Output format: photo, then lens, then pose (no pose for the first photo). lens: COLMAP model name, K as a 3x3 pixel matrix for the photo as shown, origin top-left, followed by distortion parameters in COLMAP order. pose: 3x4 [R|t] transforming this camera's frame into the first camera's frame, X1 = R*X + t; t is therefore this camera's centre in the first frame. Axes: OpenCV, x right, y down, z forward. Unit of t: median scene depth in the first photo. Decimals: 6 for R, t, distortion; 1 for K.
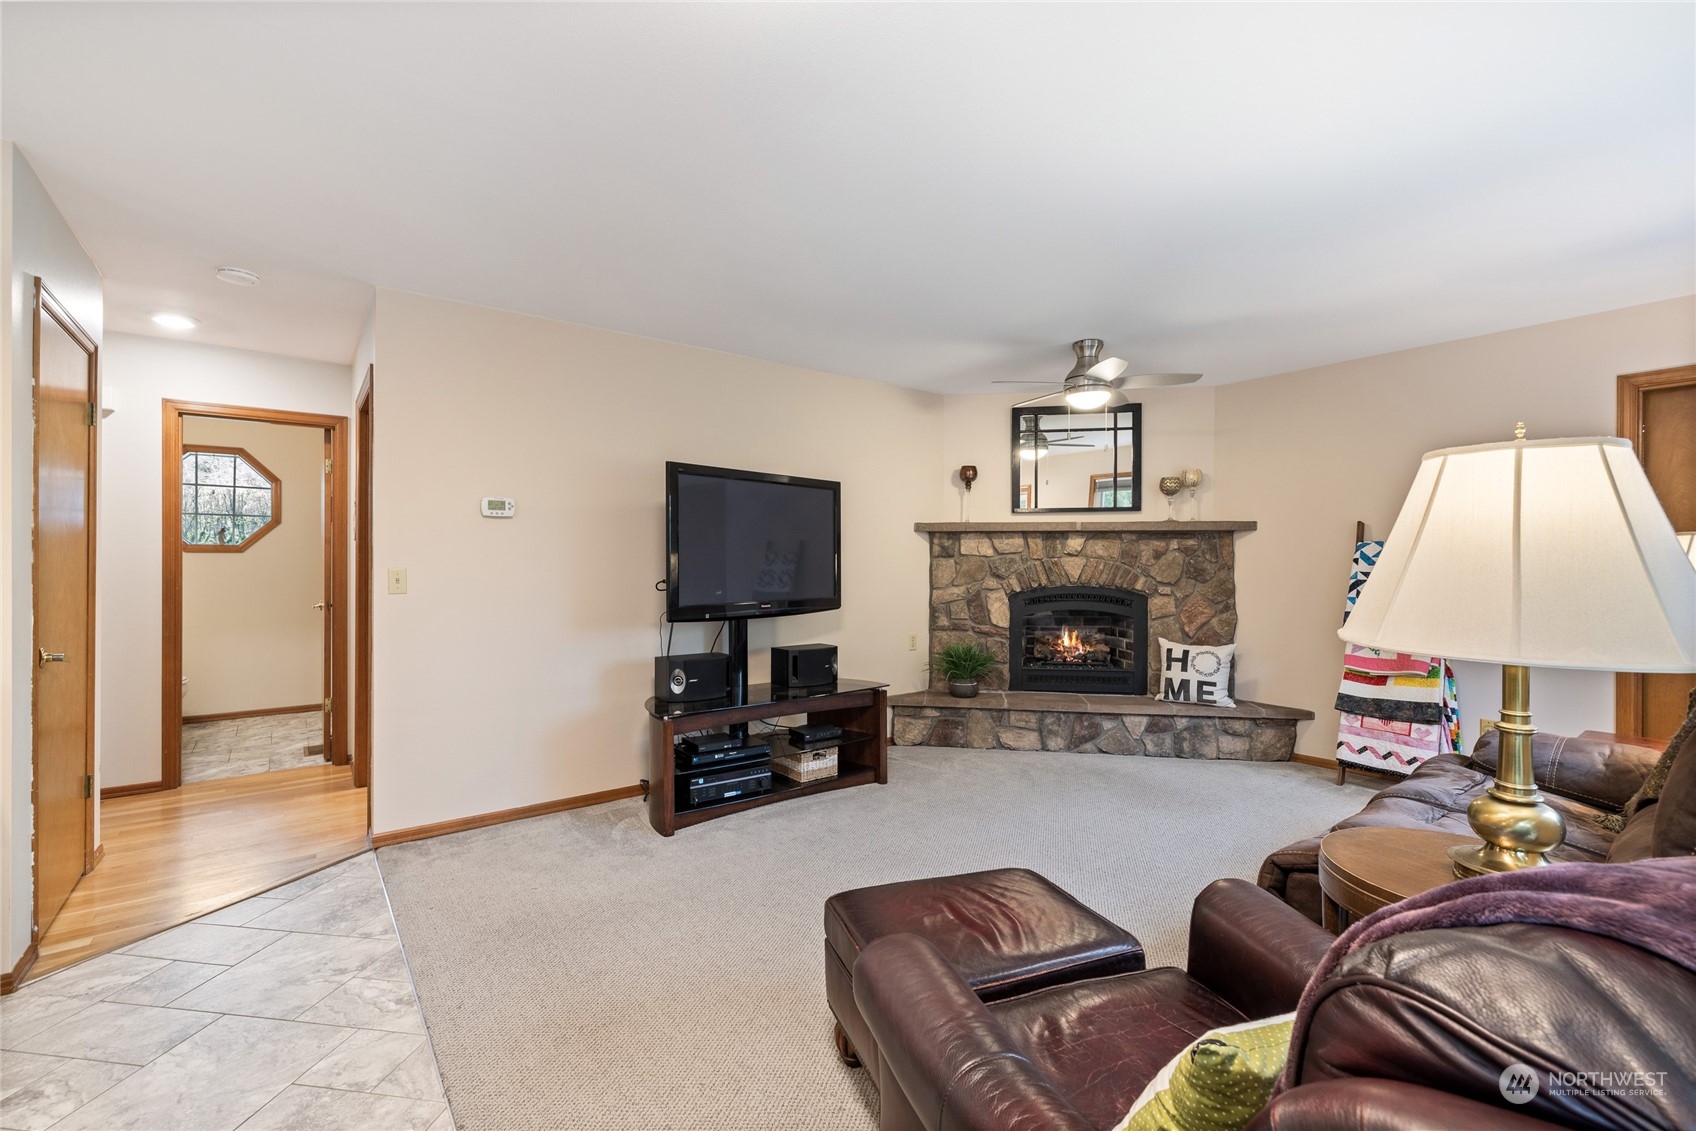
lens RADIAL K [[710.7, 0, 801.4], [0, 710.7, 566.4], [0, 0, 1]] dist [0.000209, 0.000018]
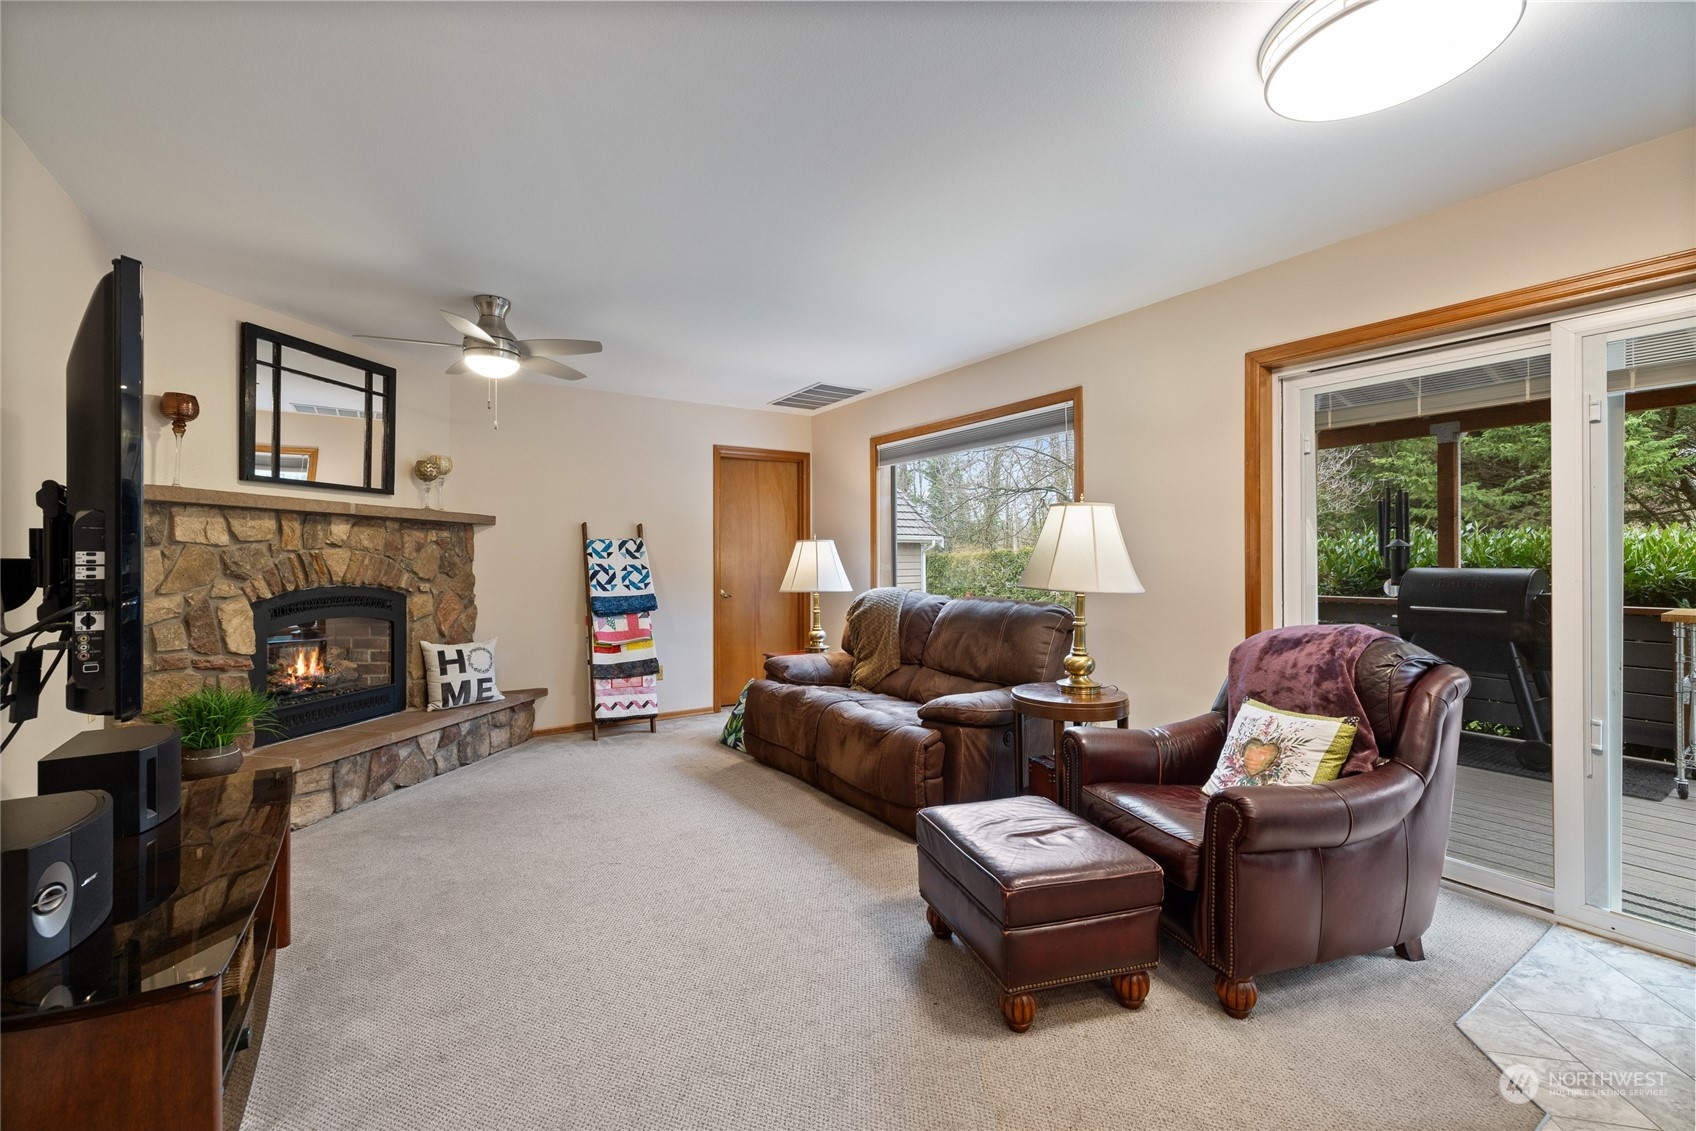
lens RADIAL K [[710.7, 0, 848.6], [0, 710.7, 558.3], [0, 0, 1]] dist [0.000209, 0.000018]
pose [[0.035729, -0.000012, 0.999362, -0.361399], [0.006055, 0.999982, -0.000205, 0.000842], [-0.999343, 0.006059, 0.035728, 0.439078]]
